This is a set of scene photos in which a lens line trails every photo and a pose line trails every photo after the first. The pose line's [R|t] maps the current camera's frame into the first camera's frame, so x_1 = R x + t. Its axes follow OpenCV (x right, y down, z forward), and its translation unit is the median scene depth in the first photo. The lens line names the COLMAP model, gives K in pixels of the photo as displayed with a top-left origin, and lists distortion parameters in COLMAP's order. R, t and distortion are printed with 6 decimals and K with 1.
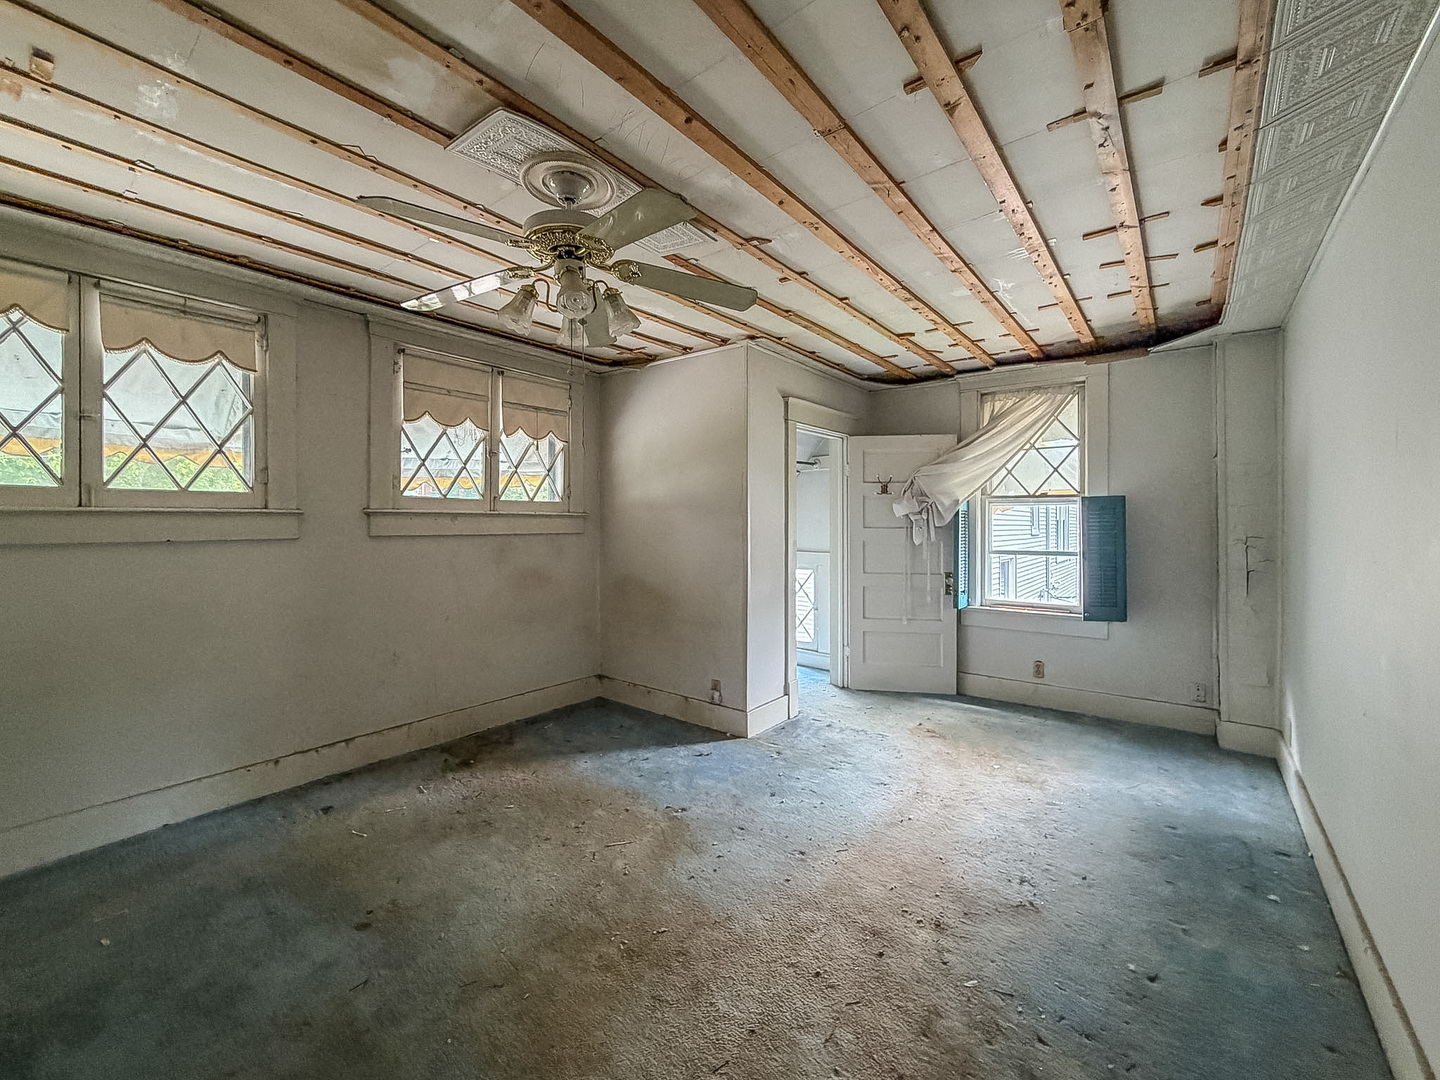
lens RADIAL K [[594.5, 0, 720.0], [0, 594.5, 540.0], [0, 0, 1]] dist [0.000165, -0.000513]
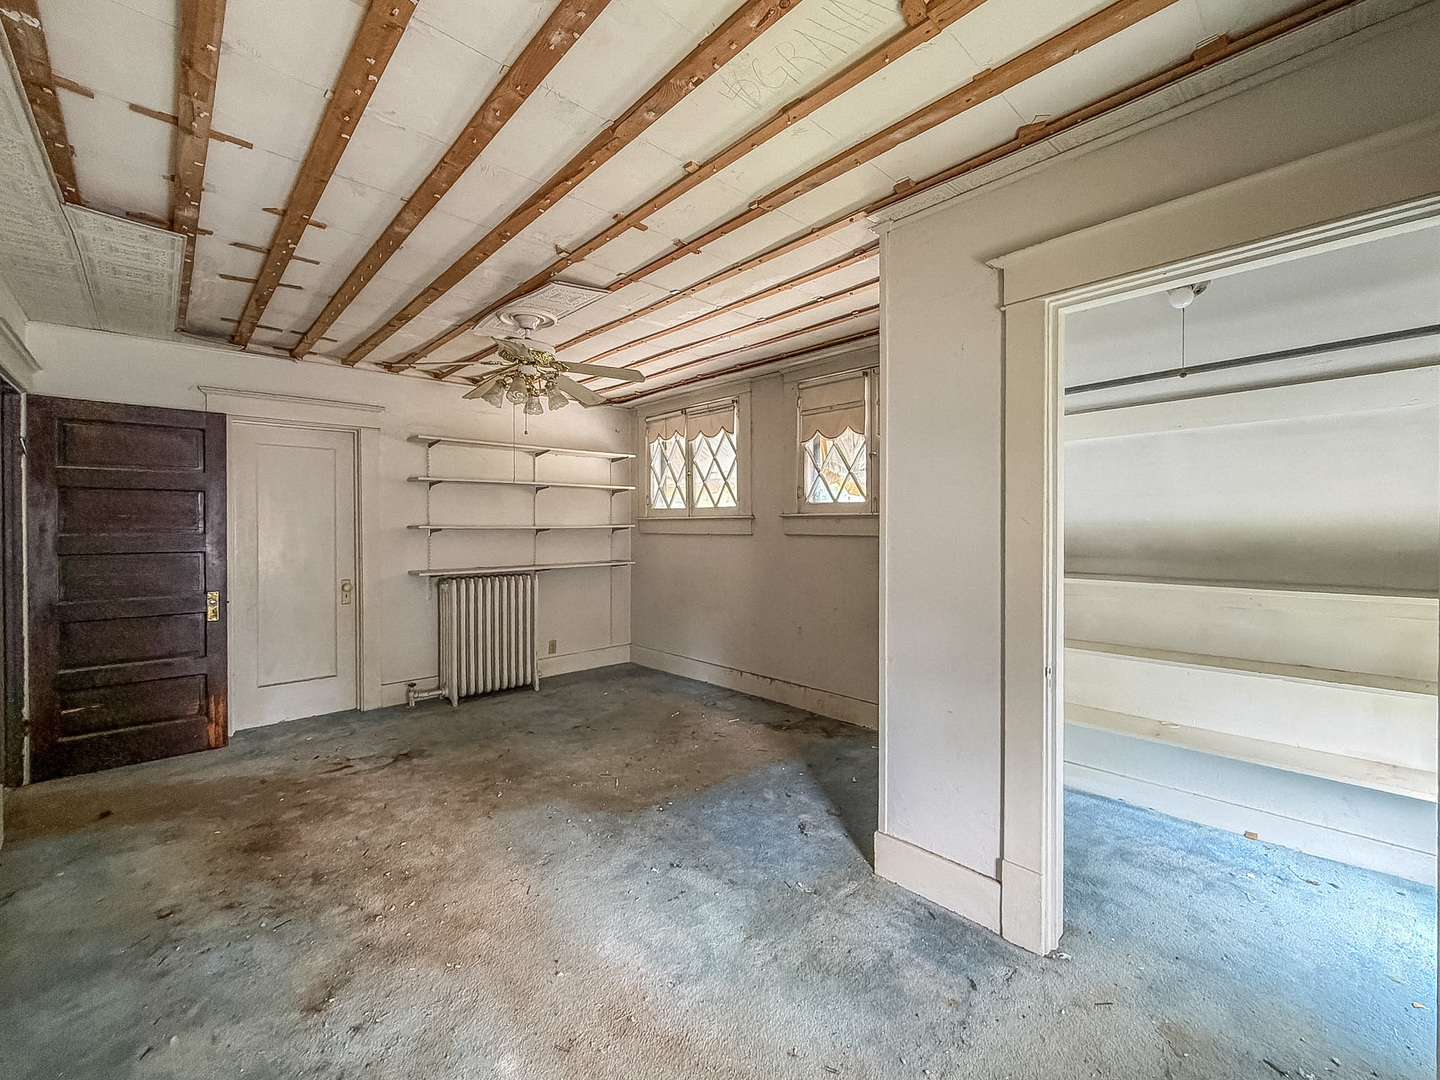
lens RADIAL K [[585.0, 0, 685.0], [0, 585.0, 537.2], [0, 0, 1]] dist [-0.000510, -0.000108]
pose [[-0.171633, 0.024274, -0.984862, 0.869139], [-0.025198, 0.999261, 0.029020, -0.036975], [0.984839, 0.029797, -0.170895, 1.162850]]
